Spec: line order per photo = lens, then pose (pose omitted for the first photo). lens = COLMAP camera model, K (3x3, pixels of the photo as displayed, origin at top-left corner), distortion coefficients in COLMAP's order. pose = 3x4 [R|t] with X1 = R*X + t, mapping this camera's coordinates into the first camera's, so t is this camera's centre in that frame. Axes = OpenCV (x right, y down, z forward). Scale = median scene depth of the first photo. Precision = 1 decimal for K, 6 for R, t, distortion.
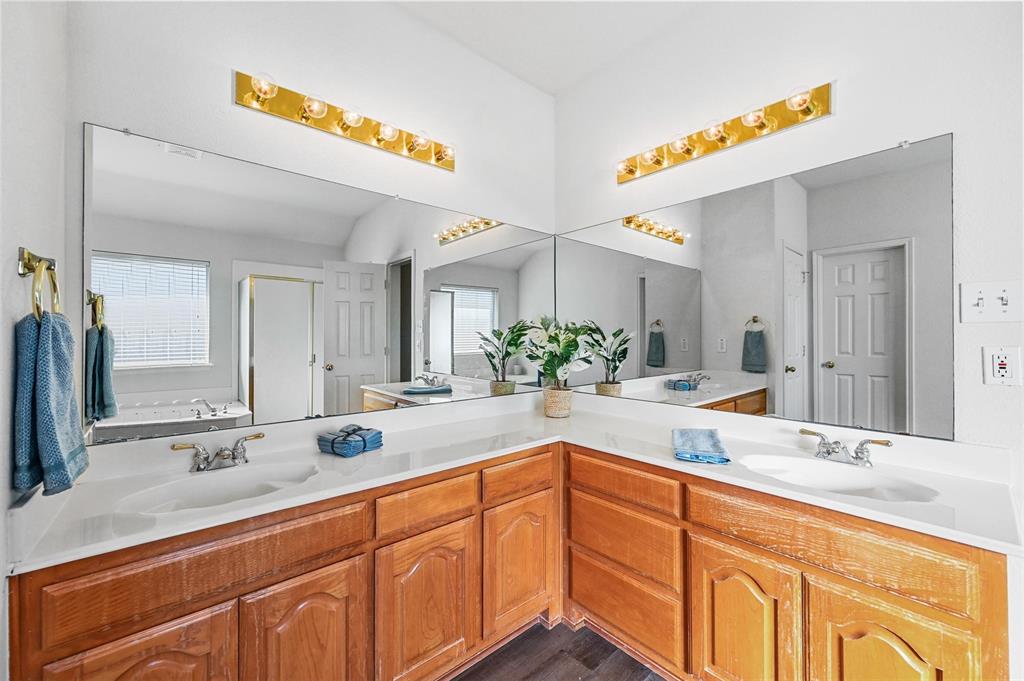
lens RADIAL K [[403.1, 0, 514.8], [0, 403.1, 335.4], [0, 0, 1]] dist [0.000053, 0.000230]
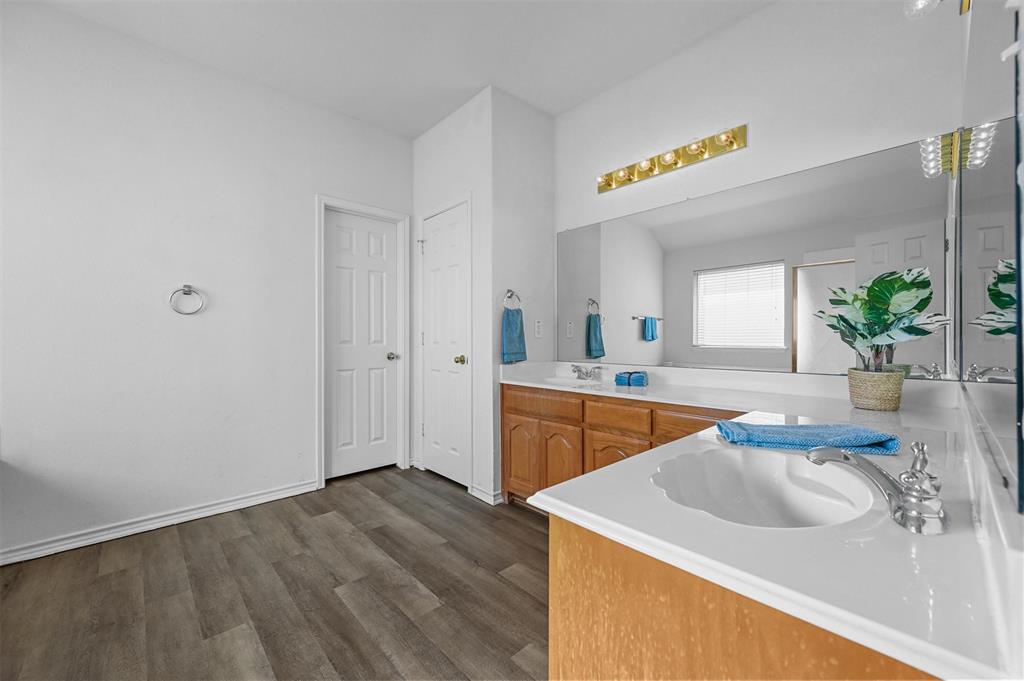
lens RADIAL K [[402.3, 0, 516.6], [0, 402.3, 338.6], [0, 0, 1]] dist [-0.002650, 0.000661]
pose [[0.037226, -0.002569, -0.999304, 1.132744], [0.007567, 0.999969, -0.002288, 0.103917], [0.999278, -0.007476, 0.037244, 0.496145]]
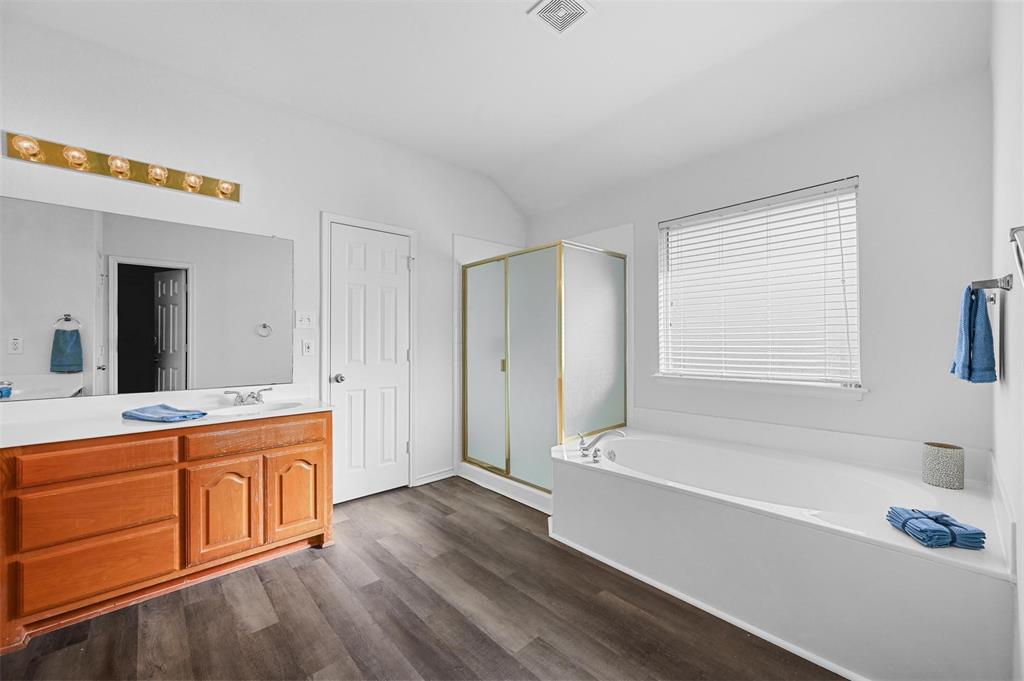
lens RADIAL K [[402.3, 0, 516.6], [0, 402.3, 338.6], [0, 0, 1]] dist [-0.002650, 0.000661]
pose [[-0.024549, 0.005235, 0.999685, -0.891519], [-0.003807, 0.999979, -0.005330, 0.025457], [-0.999691, -0.003937, -0.024528, -0.119278]]
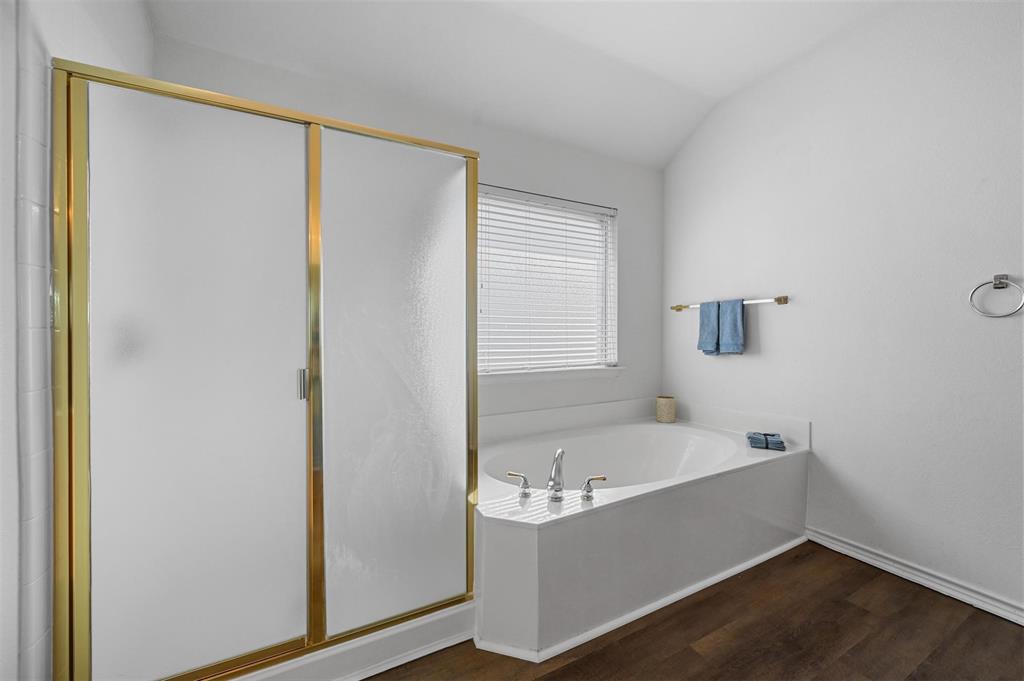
lens RADIAL K [[402.3, 0, 516.6], [0, 402.3, 338.6], [0, 0, 1]] dist [-0.002650, 0.000661]
pose [[-0.973473, -0.001050, 0.228798, 0.547162], [-0.001657, 0.999996, -0.002459, 0.059062], [-0.228795, -0.002773, -0.973471, 0.623327]]
